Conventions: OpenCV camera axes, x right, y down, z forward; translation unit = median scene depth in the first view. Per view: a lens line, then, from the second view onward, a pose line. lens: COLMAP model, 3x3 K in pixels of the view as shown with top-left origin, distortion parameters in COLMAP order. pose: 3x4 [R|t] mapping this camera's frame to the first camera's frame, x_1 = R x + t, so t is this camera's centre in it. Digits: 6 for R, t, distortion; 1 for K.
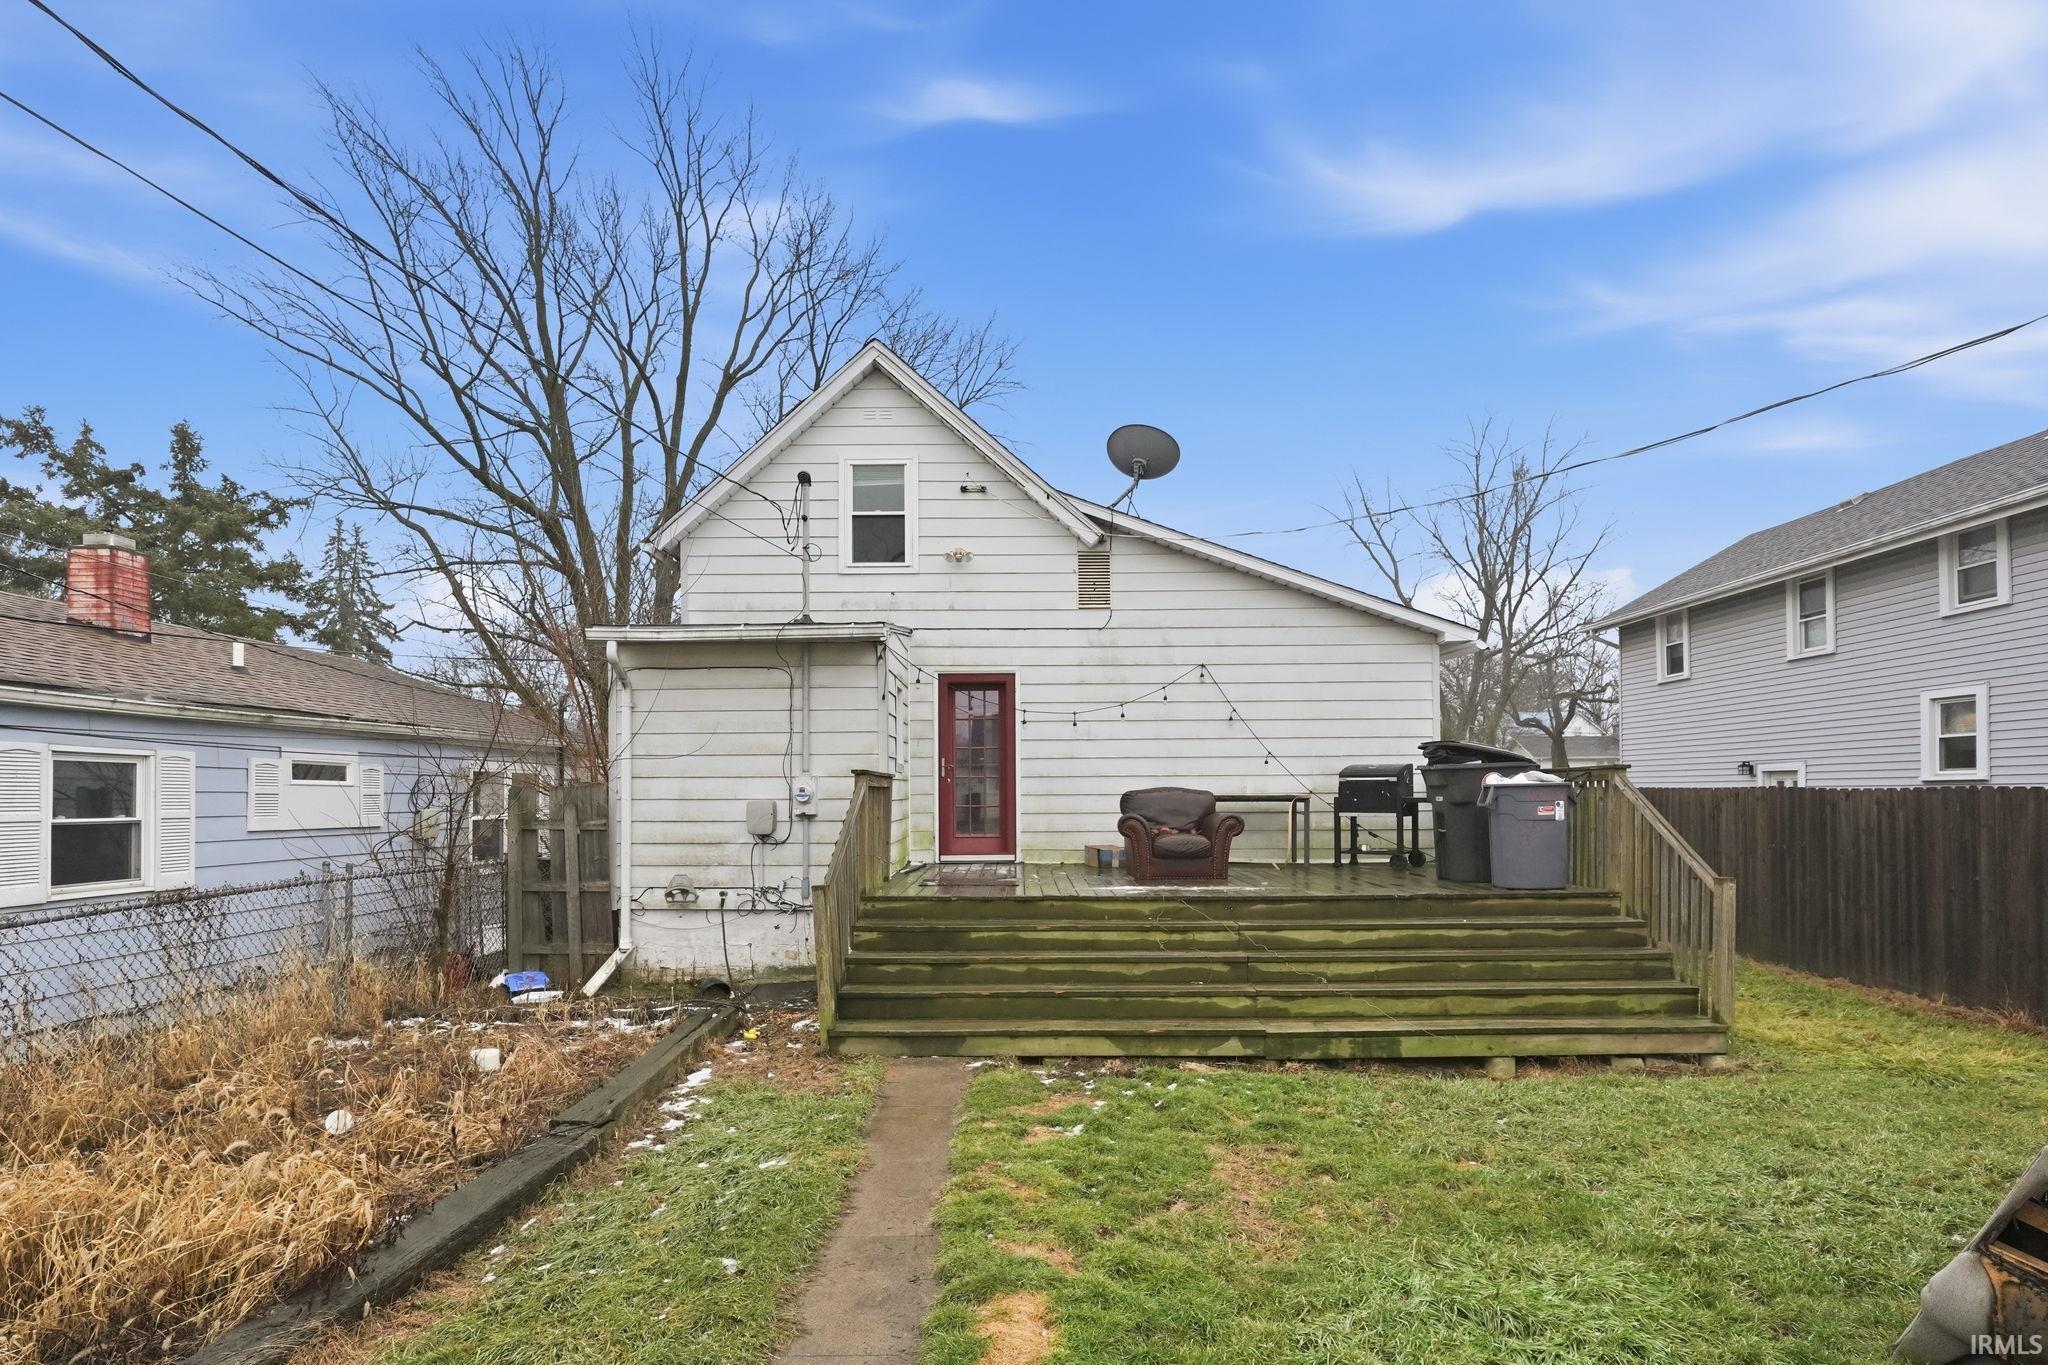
lens RADIAL K [[900.9, 0, 1024.1], [0, 900.9, 651.5], [0, 0, 1]] dist [-0.004211, -0.000618]
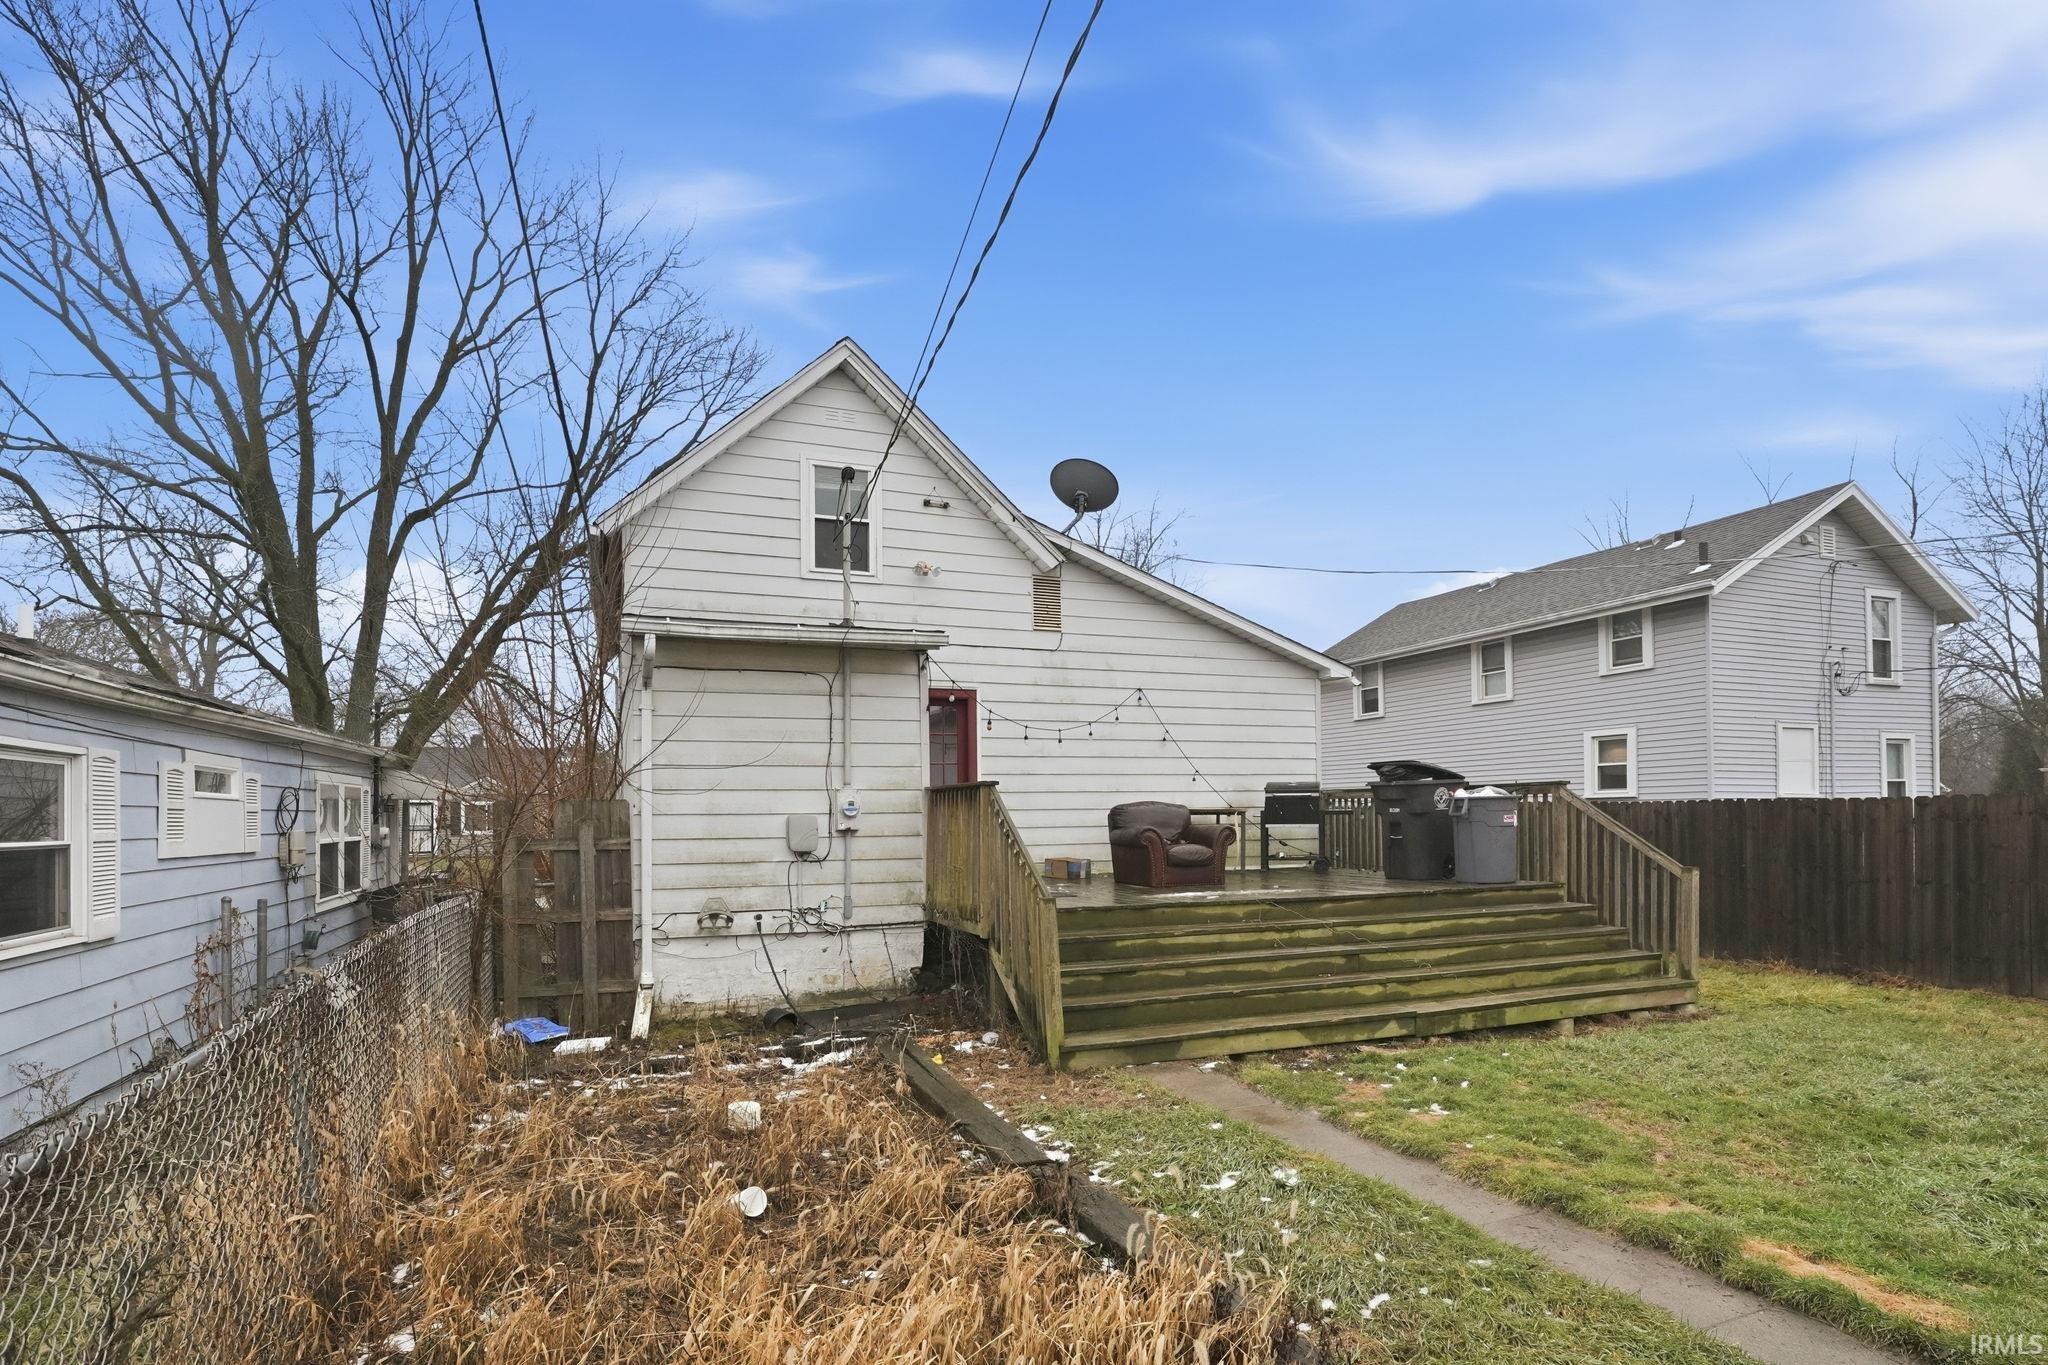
lens RADIAL K [[862.3, 0, 1024.0], [0, 862.3, 682.5], [0, 0, 1]] dist [-0.004671, -0.000046]
pose [[0.948993, 0.041811, 0.312512, -0.358886], [-0.043455, 0.999054, -0.001706, 0.020547], [-0.312287, -0.011961, 0.949912, 0.086008]]
